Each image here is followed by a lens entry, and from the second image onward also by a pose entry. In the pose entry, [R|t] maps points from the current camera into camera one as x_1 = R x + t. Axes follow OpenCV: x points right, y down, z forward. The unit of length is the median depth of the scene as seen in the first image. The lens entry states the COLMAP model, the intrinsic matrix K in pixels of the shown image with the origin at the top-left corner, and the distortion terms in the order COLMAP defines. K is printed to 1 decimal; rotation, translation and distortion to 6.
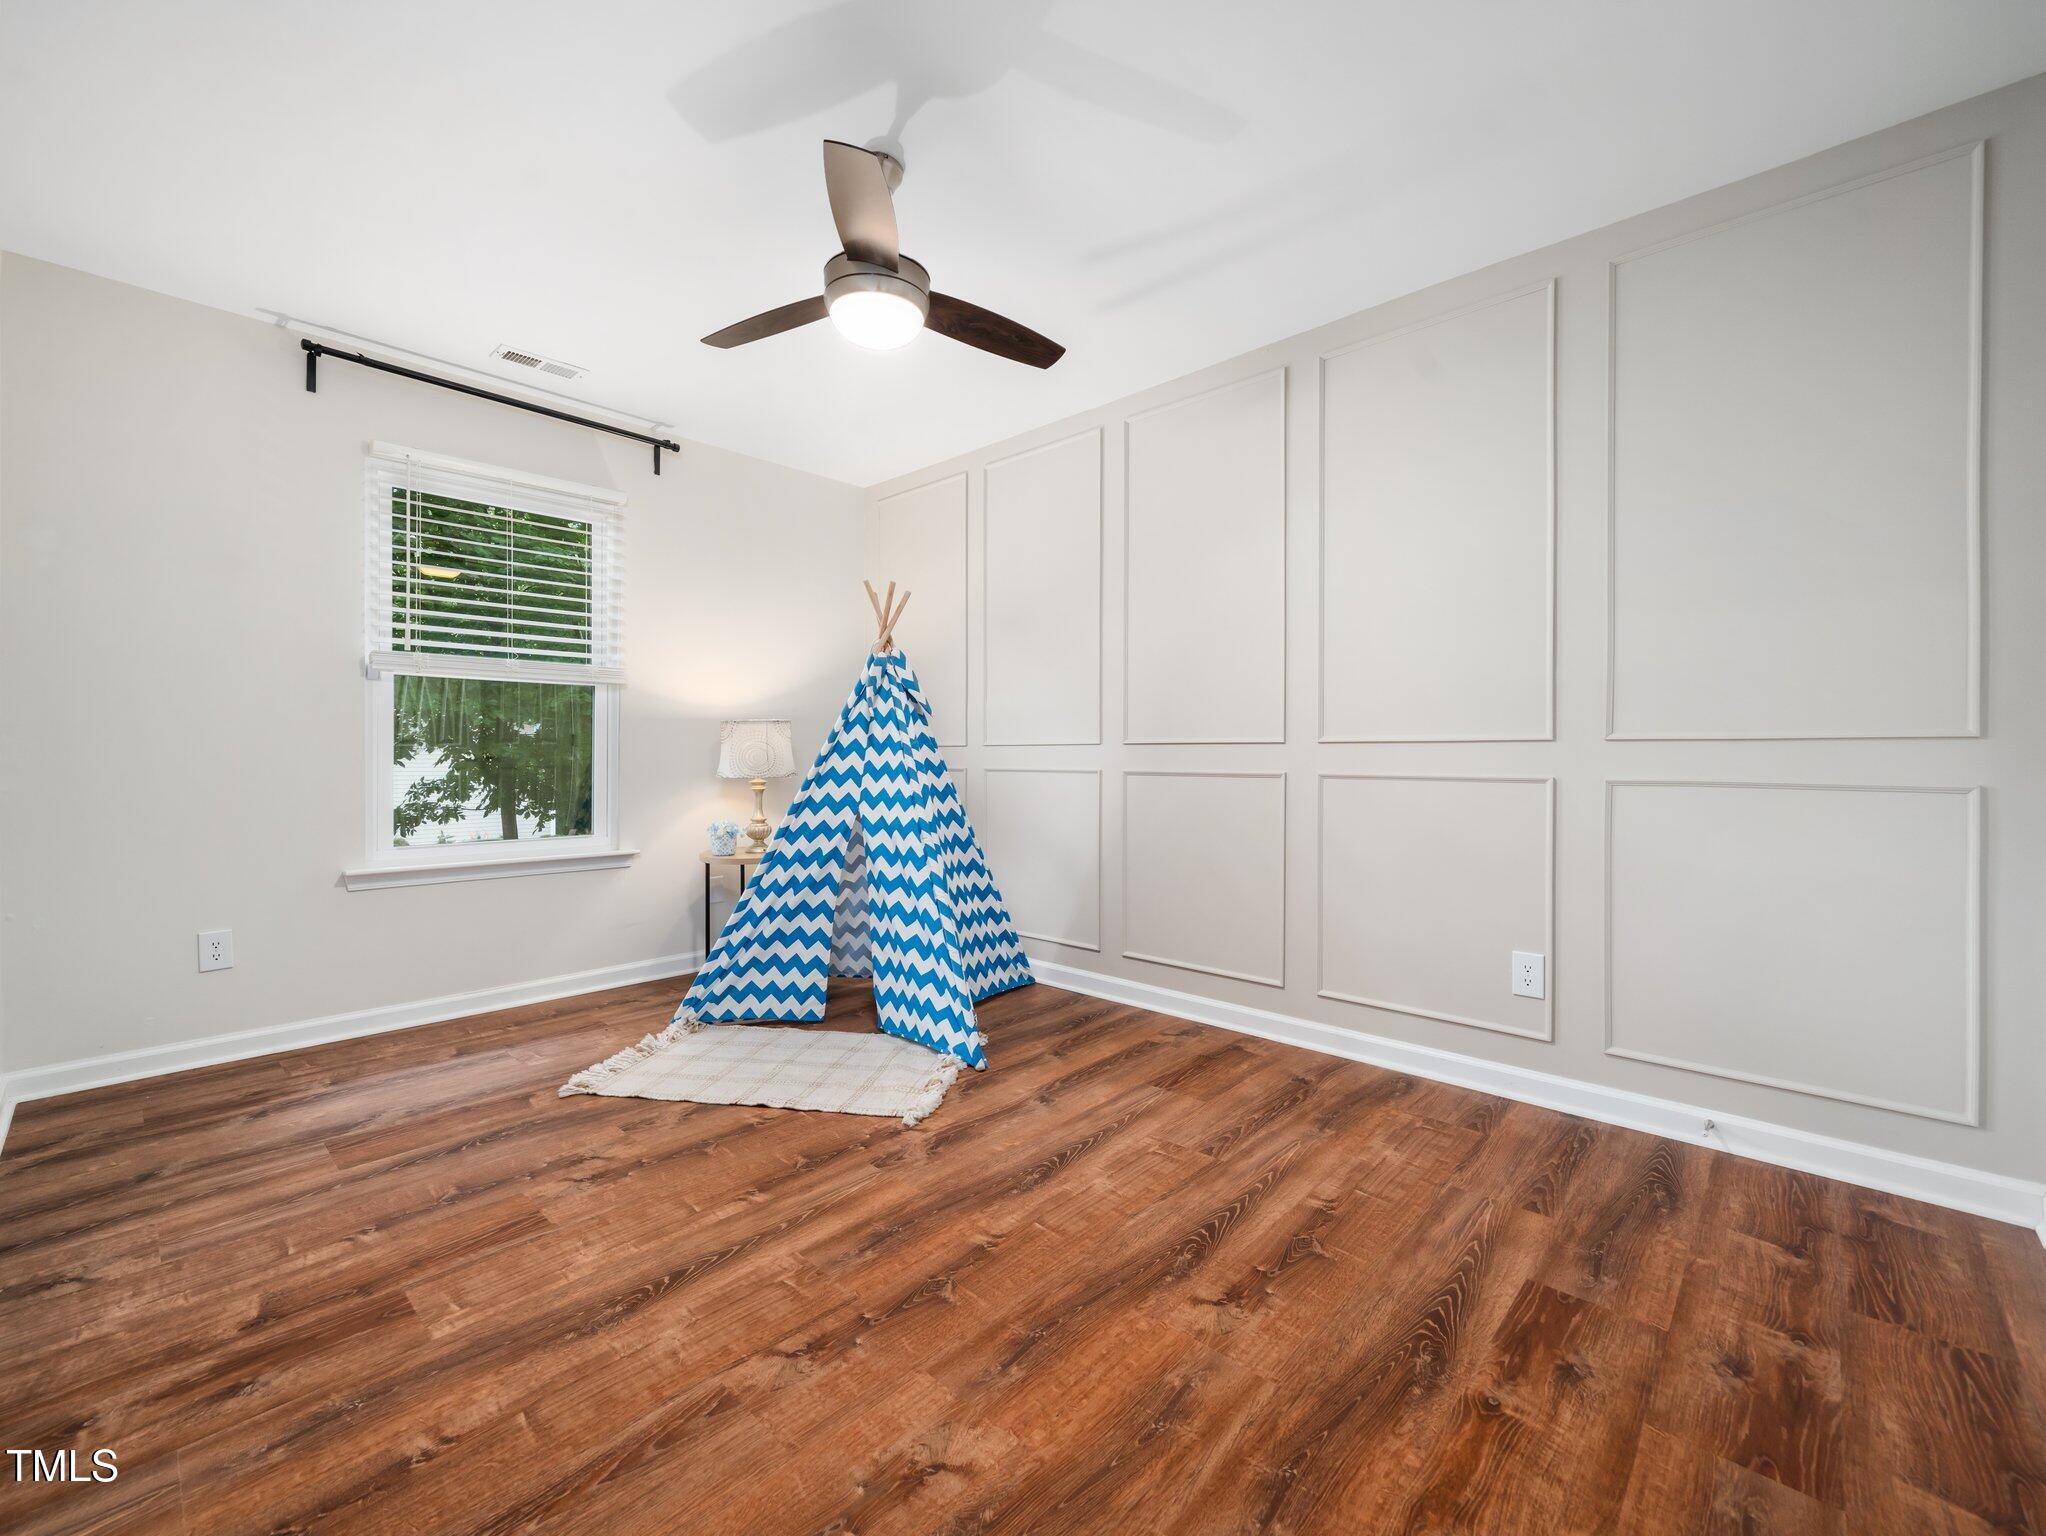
lens RADIAL K [[827.8, 0, 1023.1], [0, 827.8, 754.8], [0, 0, 1]] dist [-0.003750, 0.000341]
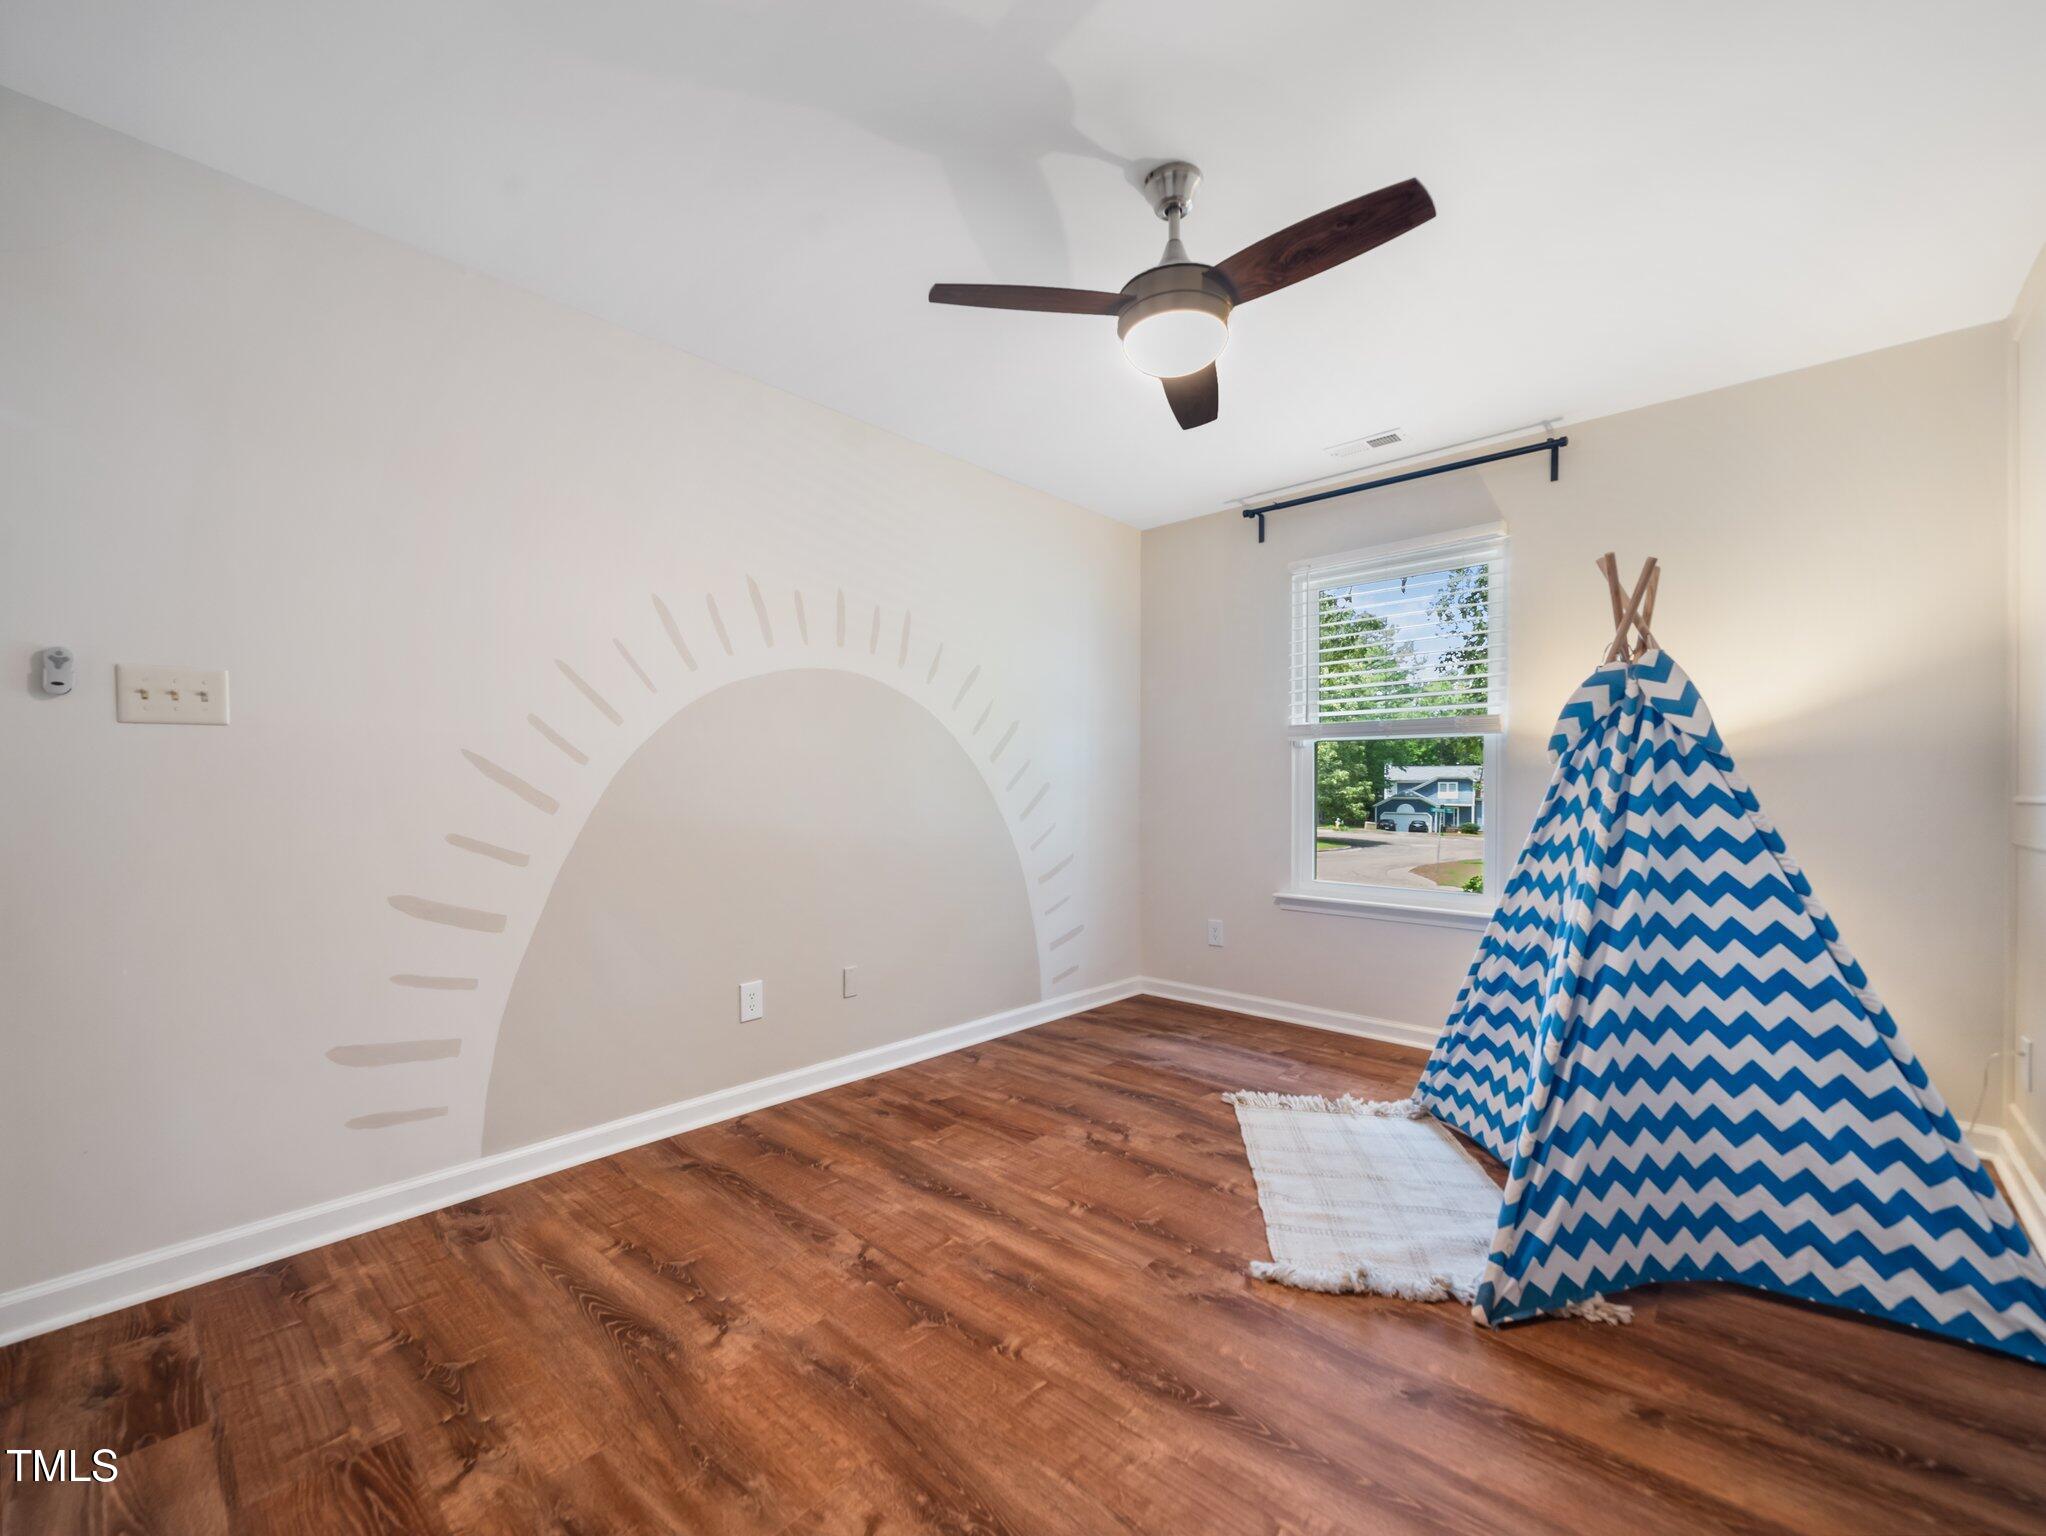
lens RADIAL K [[827.8, 0, 1023.9], [0, 827.8, 782.9], [0, 0, 1]] dist [-0.003750, 0.000341]
pose [[0.035643, -0.008903, -0.999325, 0.719072], [-0.003856, 0.999952, -0.009046, -0.032728], [0.999357, 0.004176, 0.035607, 0.786155]]
